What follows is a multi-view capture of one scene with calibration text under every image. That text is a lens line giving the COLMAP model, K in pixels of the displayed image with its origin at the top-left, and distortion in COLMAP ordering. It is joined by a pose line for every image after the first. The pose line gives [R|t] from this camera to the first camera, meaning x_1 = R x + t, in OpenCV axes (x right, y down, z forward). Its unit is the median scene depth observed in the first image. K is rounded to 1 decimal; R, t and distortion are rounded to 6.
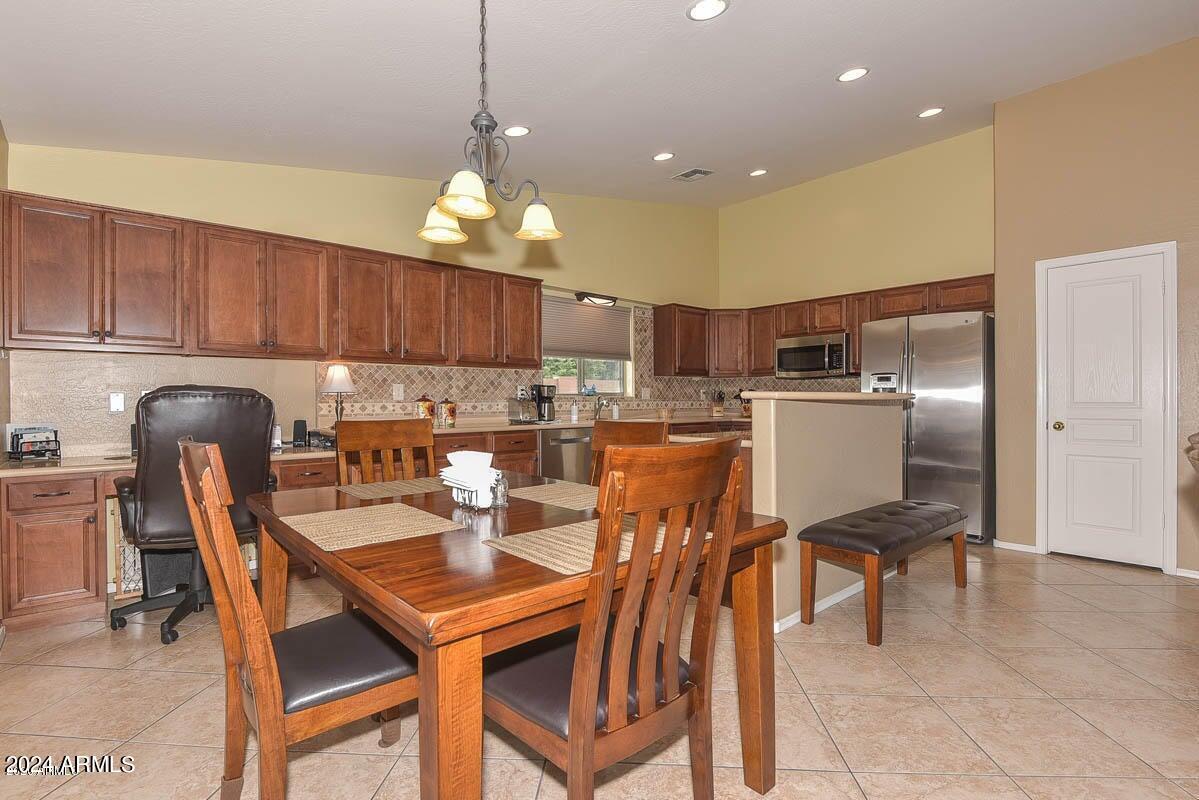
lens RADIAL K [[549.2, 0, 600.9], [0, 549.2, 409.3], [0, 0, 1]] dist [0.012045, -0.016235]
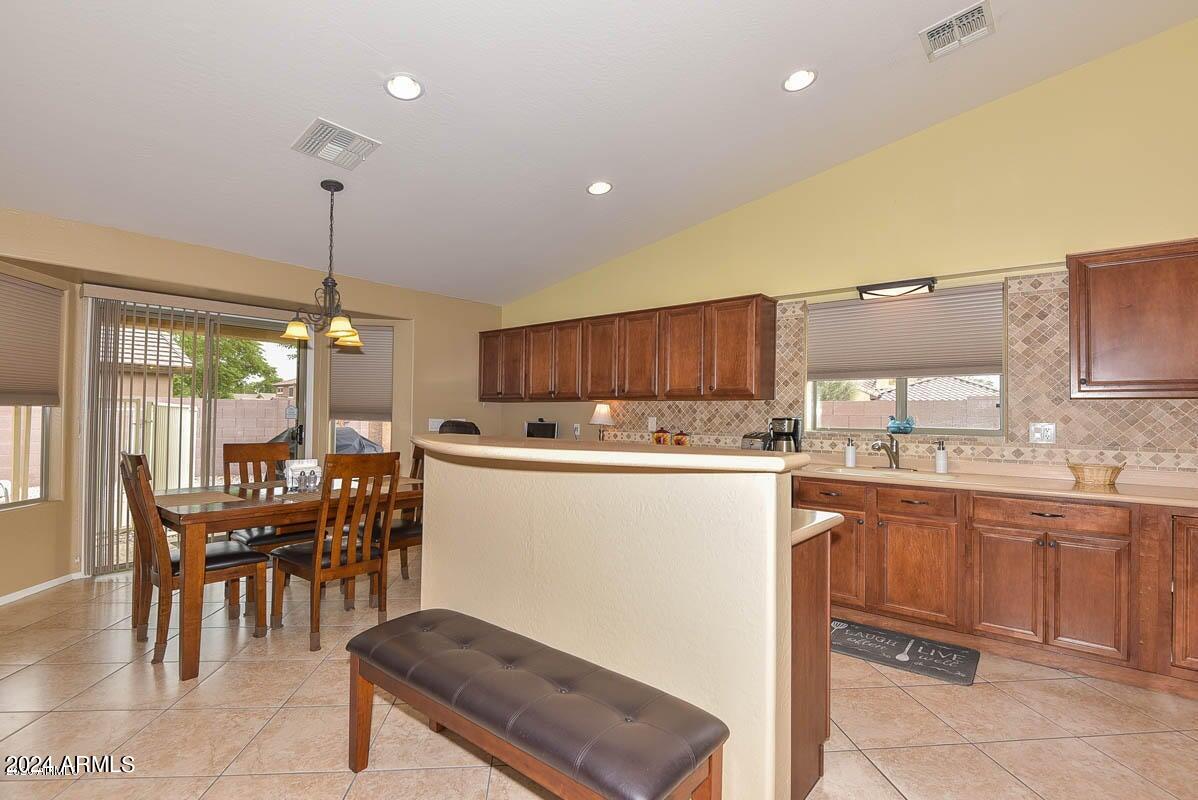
lens RADIAL K [[548.7, 0, 599.2], [0, 548.7, 402.0], [0, 0, 1]] dist [0.012045, -0.016235]
pose [[0.161307, -0.019834, -0.986705, 0.709084], [-0.032400, 0.999153, -0.025381, -0.041775], [0.986372, 0.036064, 0.160528, 0.652864]]
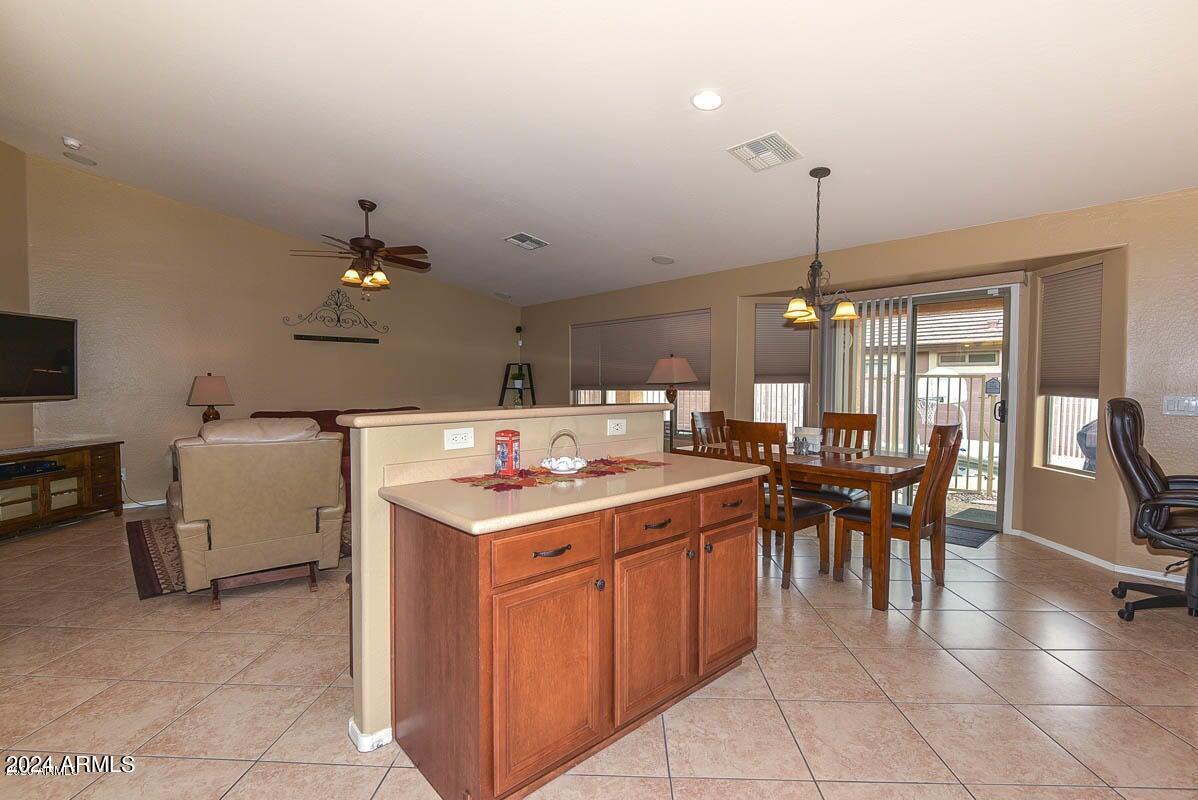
lens RADIAL K [[548.7, 0, 614.6], [0, 548.7, 405.3], [0, 0, 1]] dist [0.012045, -0.016235]
pose [[-0.999835, 0.003884, -0.017764, 0.212977], [0.002842, 0.998292, 0.058356, -0.052621], [0.017960, 0.058296, -0.998138, 1.212062]]
